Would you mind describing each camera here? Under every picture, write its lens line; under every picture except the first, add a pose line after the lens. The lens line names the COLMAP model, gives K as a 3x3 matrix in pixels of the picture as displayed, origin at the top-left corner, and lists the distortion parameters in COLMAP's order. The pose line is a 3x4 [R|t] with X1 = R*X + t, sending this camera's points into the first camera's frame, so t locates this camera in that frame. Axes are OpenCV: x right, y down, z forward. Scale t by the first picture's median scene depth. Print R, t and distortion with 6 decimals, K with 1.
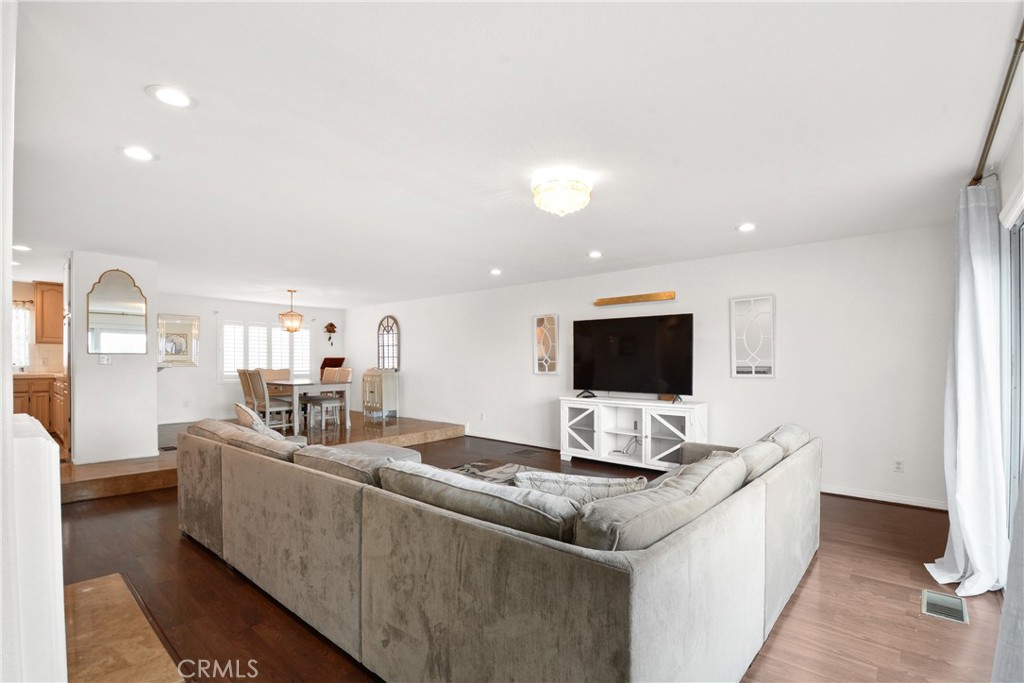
lens RADIAL K [[455.5, 0, 522.6], [0, 455.5, 363.8], [0, 0, 1]] dist [0.000520, -0.000069]
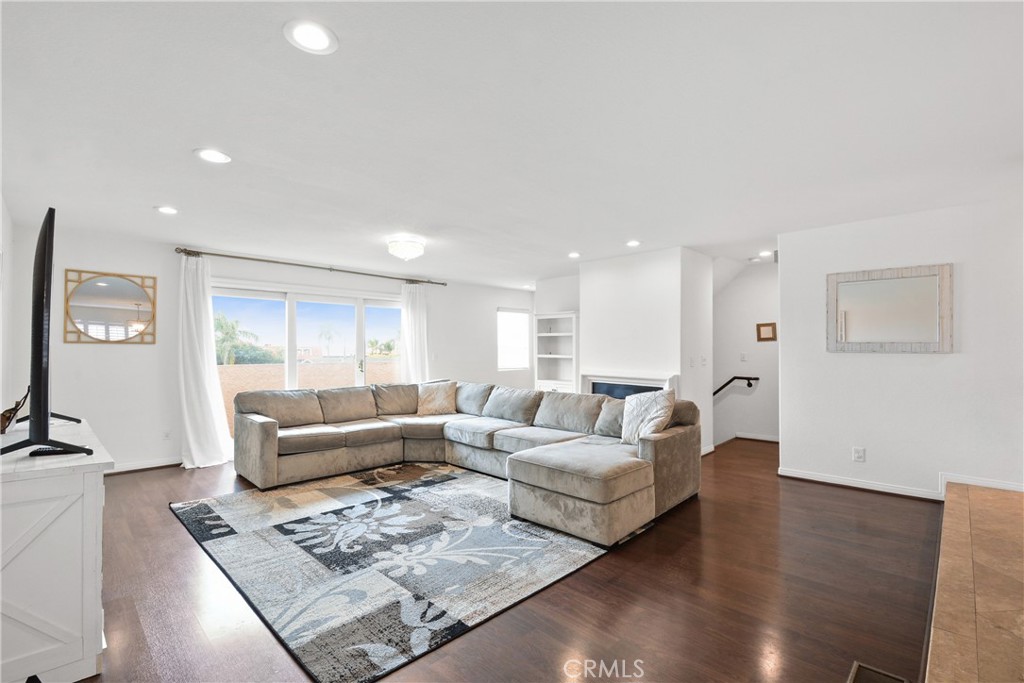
lens RADIAL K [[468.9, 0, 512.0], [0, 468.9, 341.5], [0, 0, 1]] dist [0.000745, 0.000139]
pose [[-0.997680, 0.001240, 0.068065, -0.229940], [0.000010, 0.999837, -0.018058, -0.002960], [-0.068076, -0.018016, -0.997517, 1.436975]]
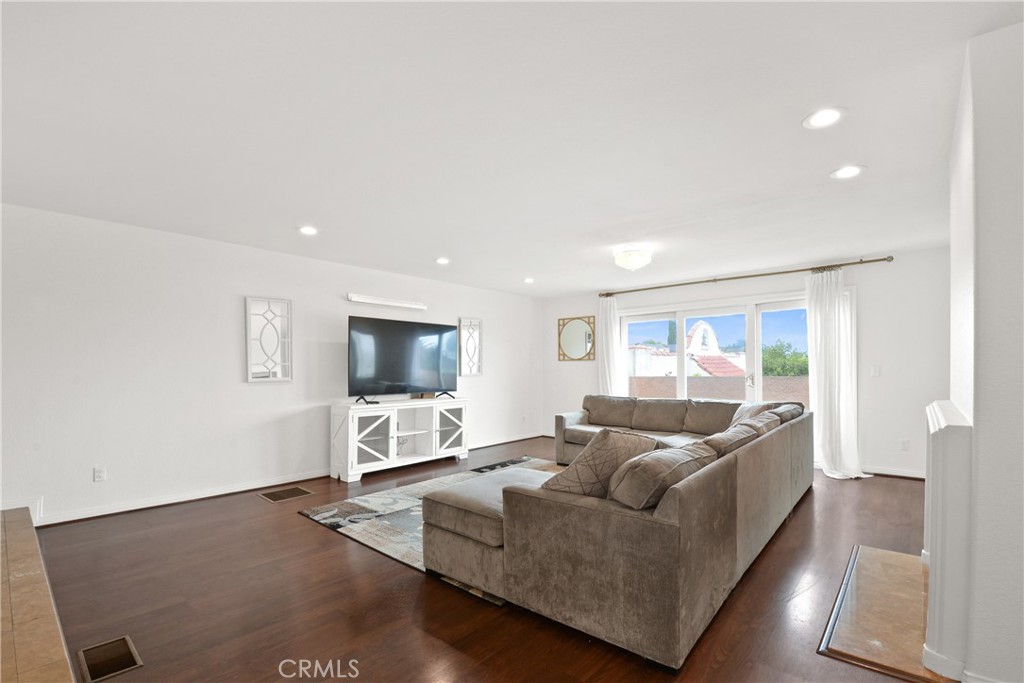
lens RADIAL K [[455.5, 0, 522.6], [0, 455.5, 363.8], [0, 0, 1]] dist [0.000520, -0.000069]
pose [[0.007345, 0.007129, 0.999948, -0.825003], [0.007761, 0.999944, -0.007186, 0.003894], [-0.999943, 0.007814, 0.007289, 0.753215]]
